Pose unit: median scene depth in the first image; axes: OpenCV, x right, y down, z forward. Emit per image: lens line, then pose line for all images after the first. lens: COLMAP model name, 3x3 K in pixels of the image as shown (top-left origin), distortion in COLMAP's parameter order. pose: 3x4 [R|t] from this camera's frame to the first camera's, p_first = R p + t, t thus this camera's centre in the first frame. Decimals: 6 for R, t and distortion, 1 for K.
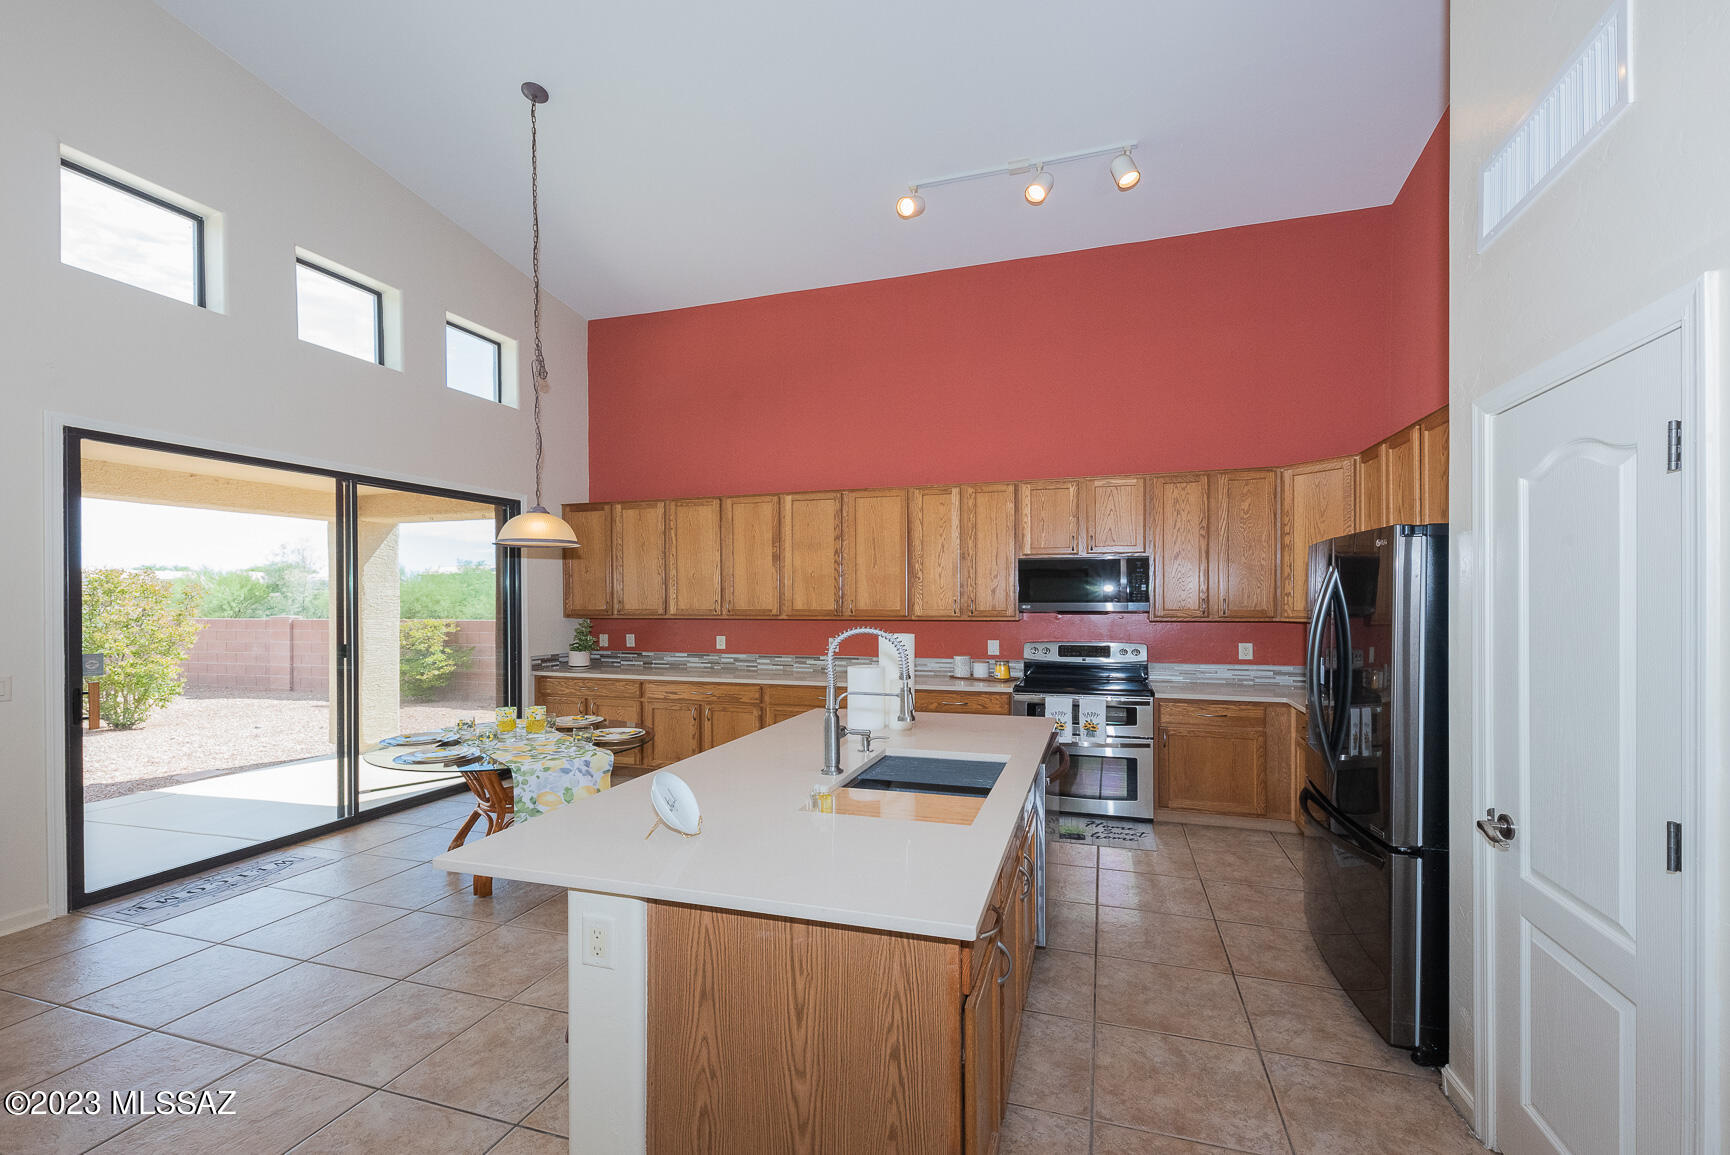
lens RADIAL K [[694.0, 0, 861.9], [0, 694.0, 598.2], [0, 0, 1]] dist [0.003010, 0.000046]
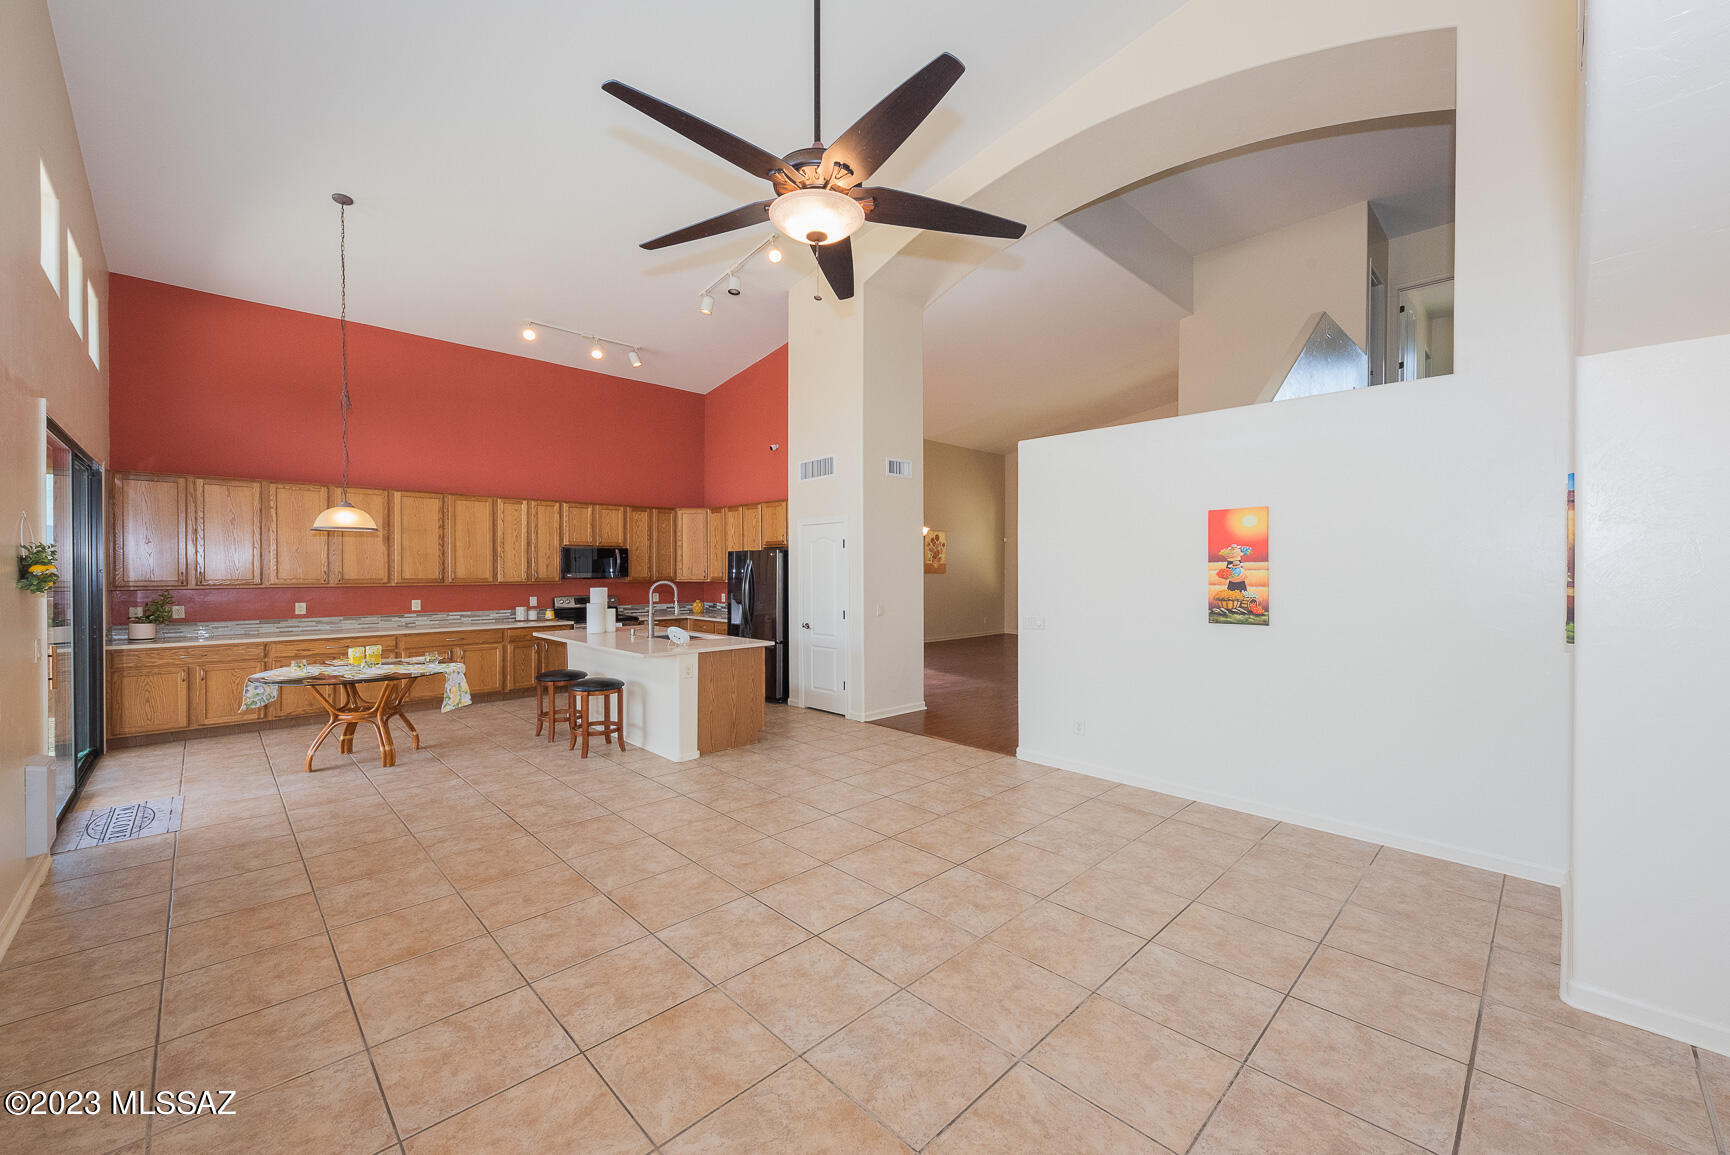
lens RADIAL K [[674.1, 0, 868.9], [0, 674.1, 570.0], [0, 0, 1]] dist [0.000521, -0.000026]
pose [[0.431462, 0.000438, 0.902131, -0.904912], [-0.002534, 0.999997, 0.000727, -0.003424], [-0.902127, -0.002600, 0.431462, -0.367050]]
